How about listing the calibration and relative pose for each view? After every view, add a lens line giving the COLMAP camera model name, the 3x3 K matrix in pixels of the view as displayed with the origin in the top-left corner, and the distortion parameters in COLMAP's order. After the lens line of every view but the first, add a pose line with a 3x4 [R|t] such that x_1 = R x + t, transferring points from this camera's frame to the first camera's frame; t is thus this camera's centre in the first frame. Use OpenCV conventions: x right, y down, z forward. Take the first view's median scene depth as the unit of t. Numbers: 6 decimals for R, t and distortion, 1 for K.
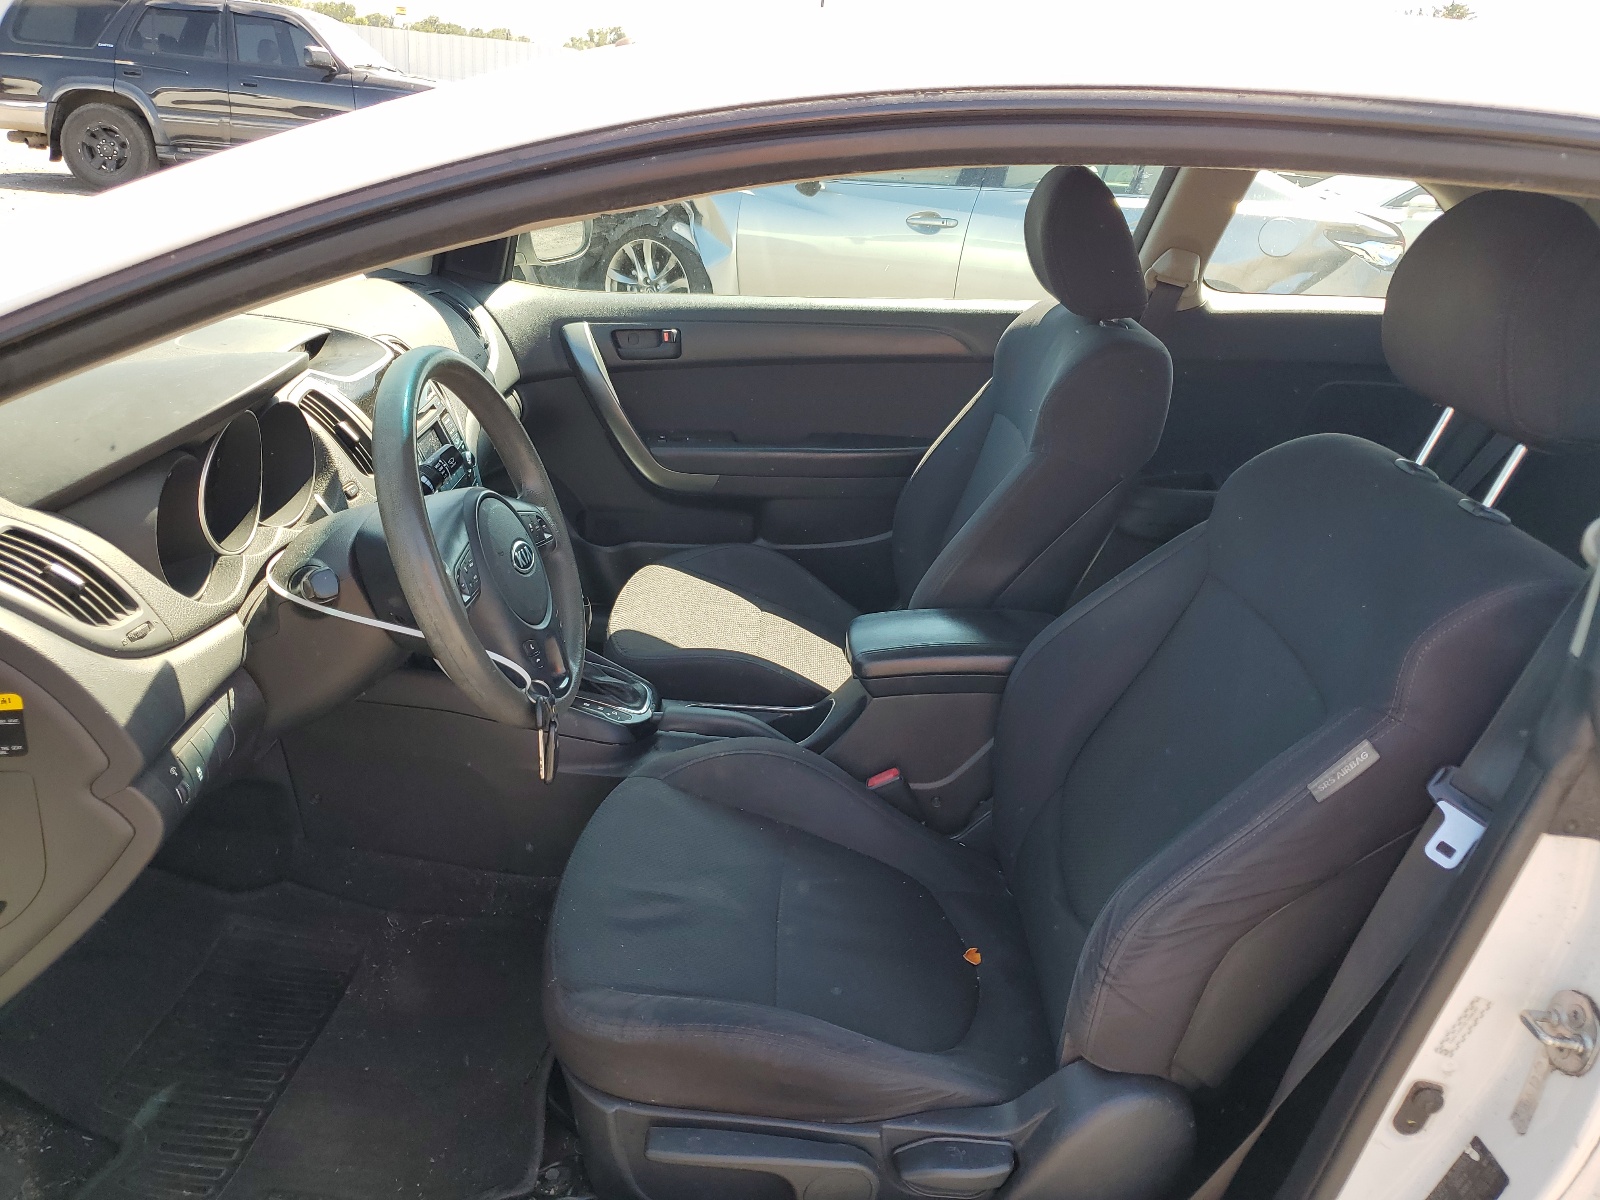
lens RADIAL K [[1225.5, 0, 794.6], [0, 1225.5, 604.7], [0, 0, 1]] dist [0.019061, -0.018677]
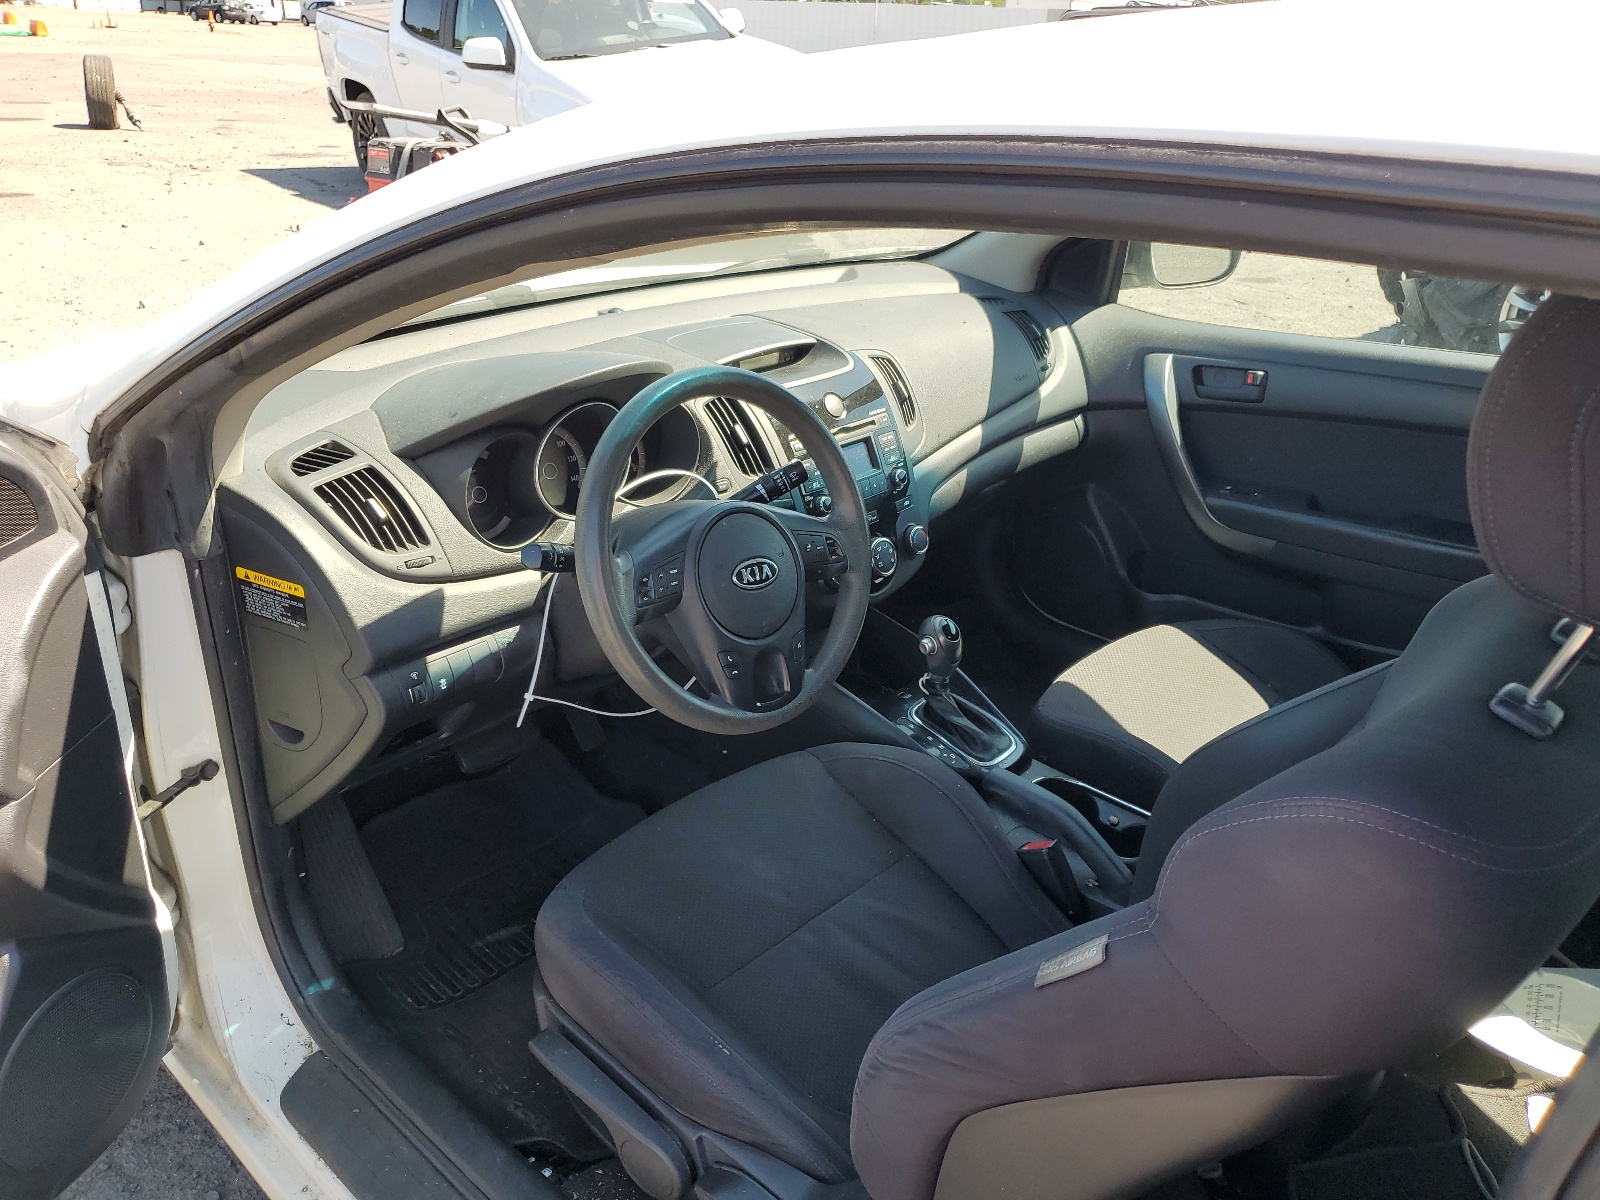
lens RADIAL K [[1225.5, 0, 795.4], [0, 1225.5, 596.6], [0, 0, 1]] dist [0.019061, -0.018677]
pose [[0.743117, 0.223138, -0.630862, 0.473456], [-0.228097, 0.970770, 0.074681, -0.106287], [0.629086, 0.088401, 0.772293, 0.220316]]
